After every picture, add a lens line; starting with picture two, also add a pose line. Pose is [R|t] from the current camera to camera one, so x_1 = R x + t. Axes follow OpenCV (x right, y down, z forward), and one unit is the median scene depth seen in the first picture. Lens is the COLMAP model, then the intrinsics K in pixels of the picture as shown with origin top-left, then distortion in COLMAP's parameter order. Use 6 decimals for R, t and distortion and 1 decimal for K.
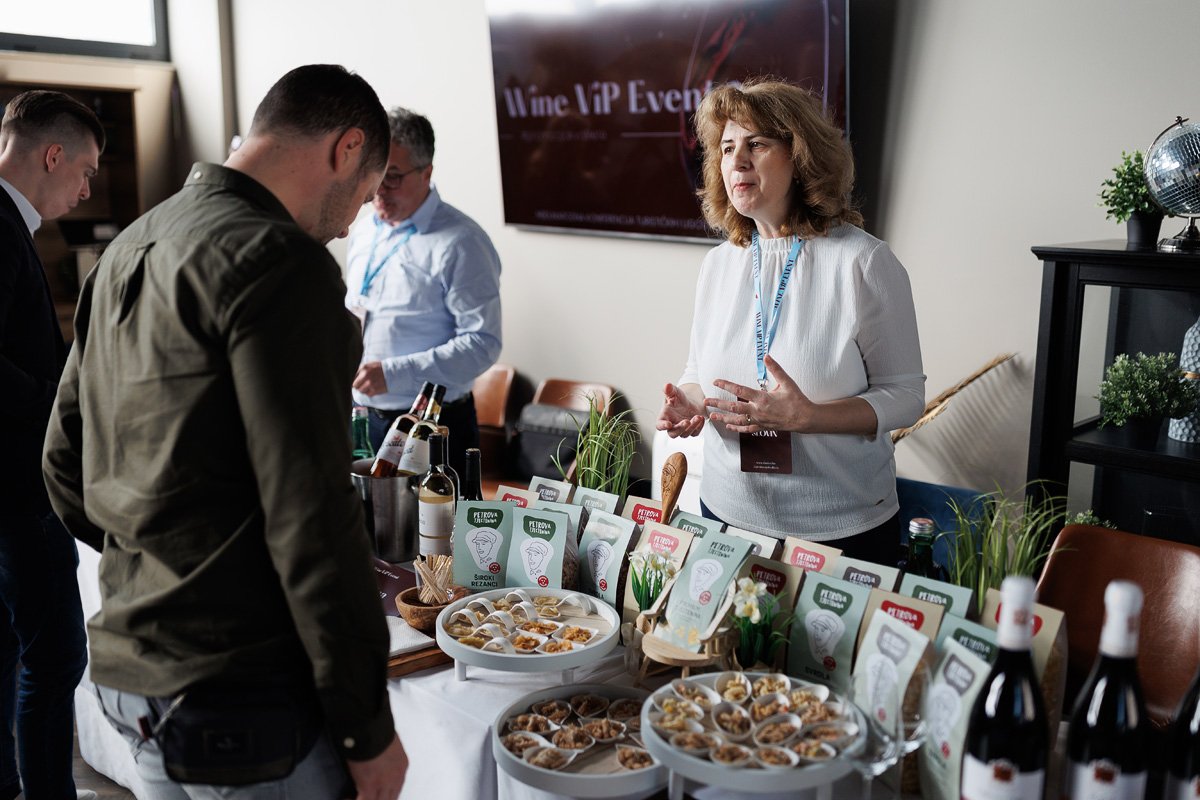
lens RADIAL K [[1133.2, 0, 610.4], [0, 1133.2, 405.2], [0, 0, 1]] dist [0.001545, 0.000000]
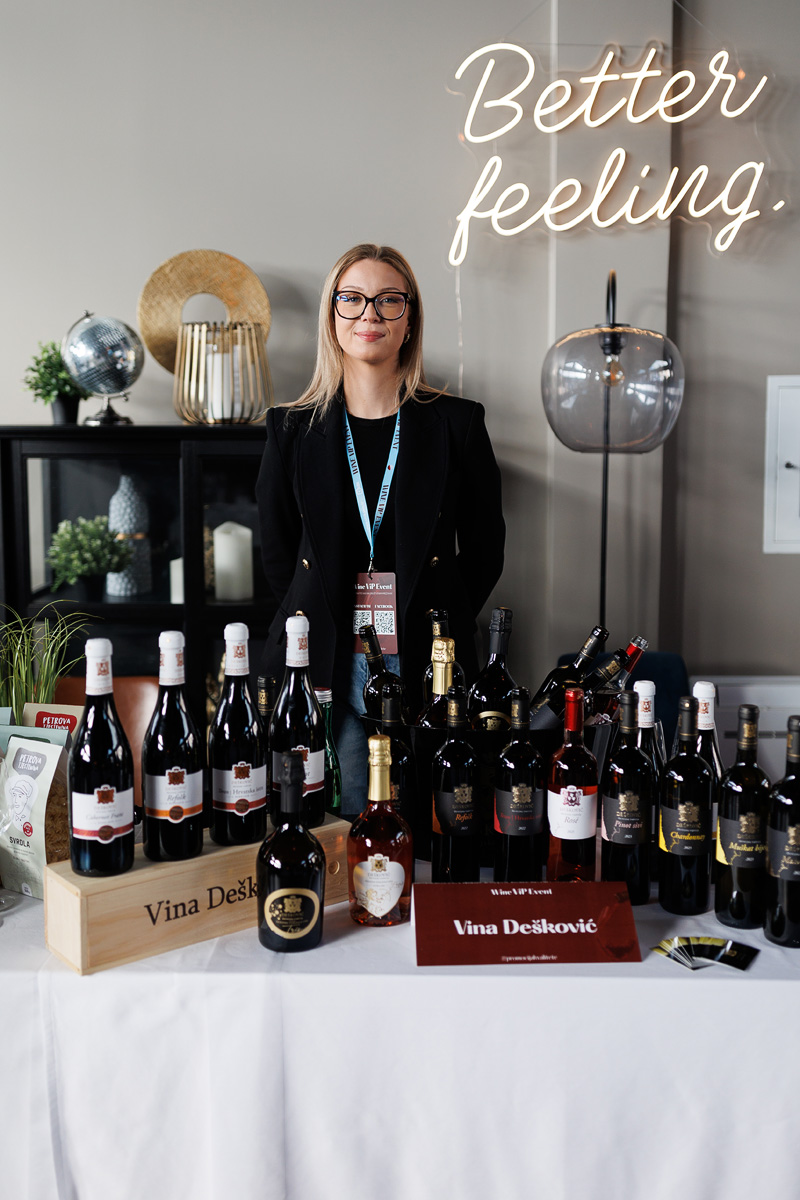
lens RADIAL K [[1190.8, 0, 392.2], [0, 1190.8, 581.4], [0, 0, 1]] dist [0.000041, 0.000000]
pose [[0.732644, -0.100911, 0.673090, -0.110195], [0.128720, 0.991644, 0.008559, 0.046504], [-0.668329, 0.080369, 0.739511, -0.079135]]
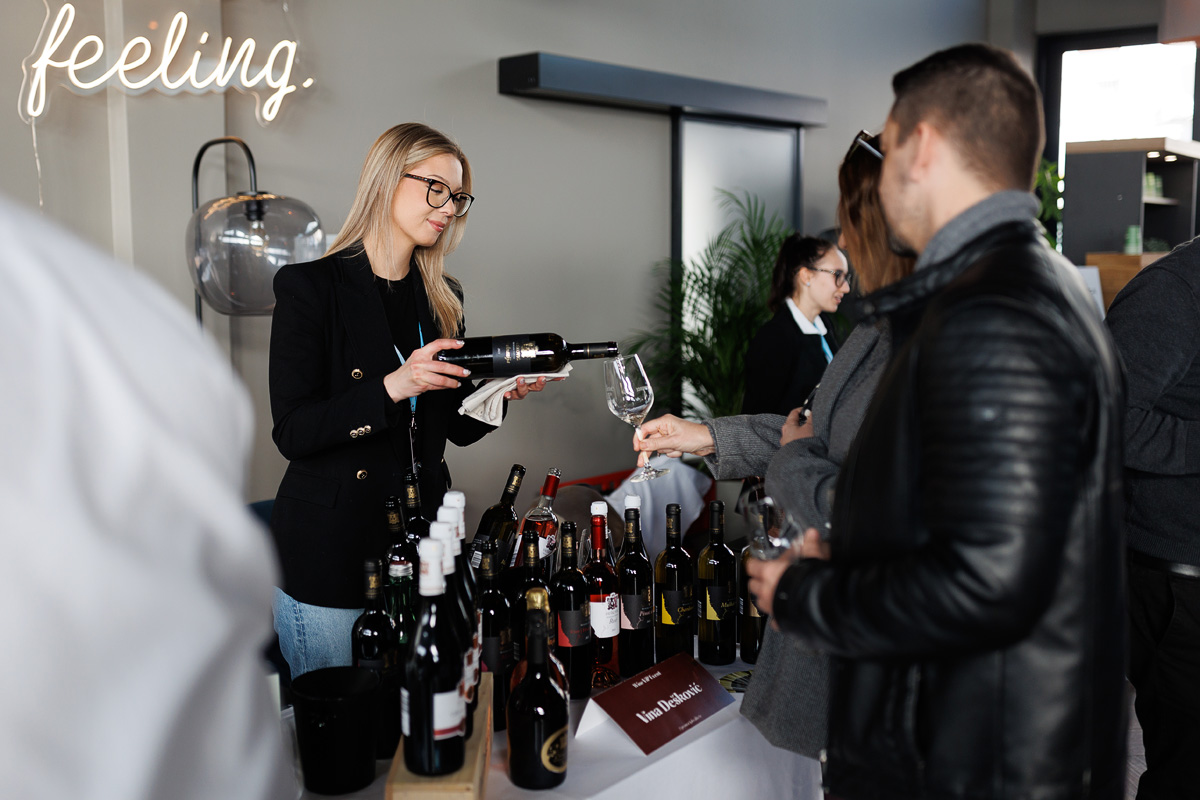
lens RADIAL K [[1190.8, 0, 598.5], [0, 1190.8, 400.1], [0, 0, 1]] dist [0.000041, 0.000000]
pose [[-0.043929, -0.138491, 0.989389, -0.364159], [0.192527, 0.970608, 0.144410, -0.058909], [-0.980308, 0.196828, -0.015974, 0.307439]]
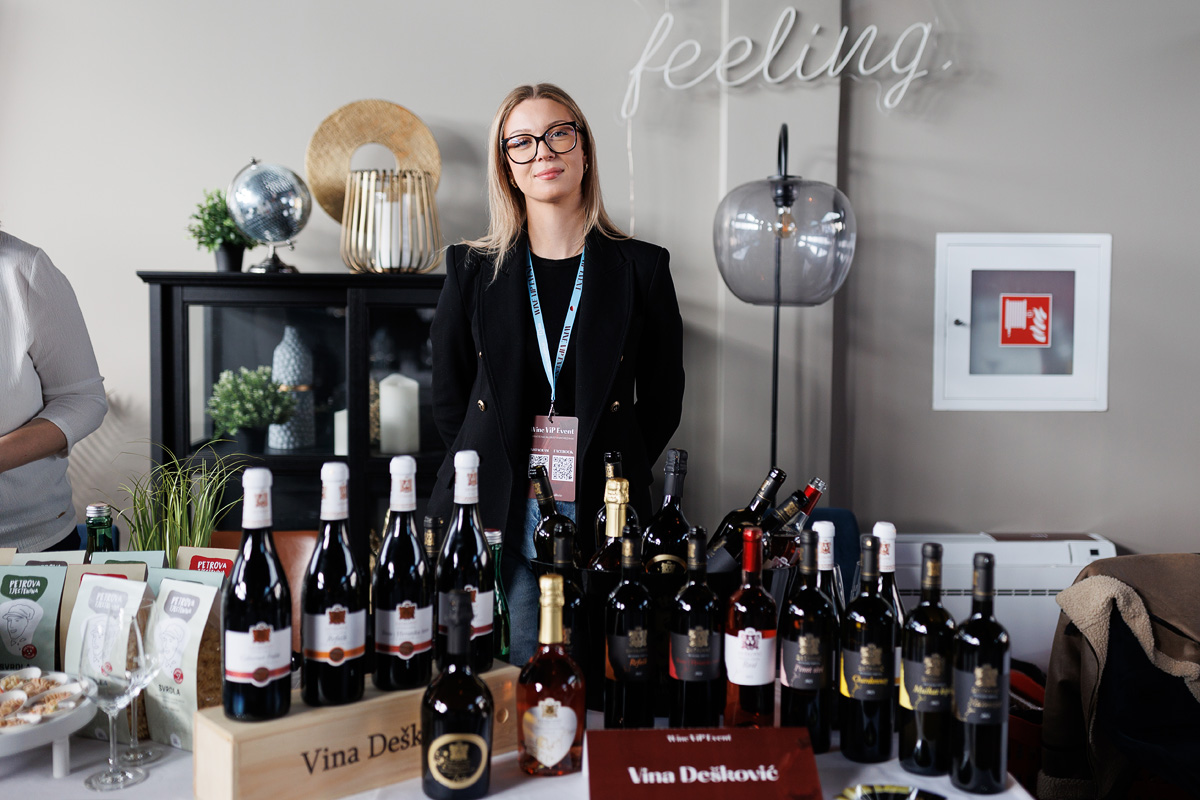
lens RADIAL K [[1190.8, 0, 602.3], [0, 1190.8, 389.7], [0, 0, 1]] dist [0.000041, 0.000000]
pose [[0.707779, -0.060332, 0.703852, -0.101759], [0.123295, 0.991604, -0.038986, 0.063699], [-0.695591, 0.114375, 0.709276, -0.061641]]
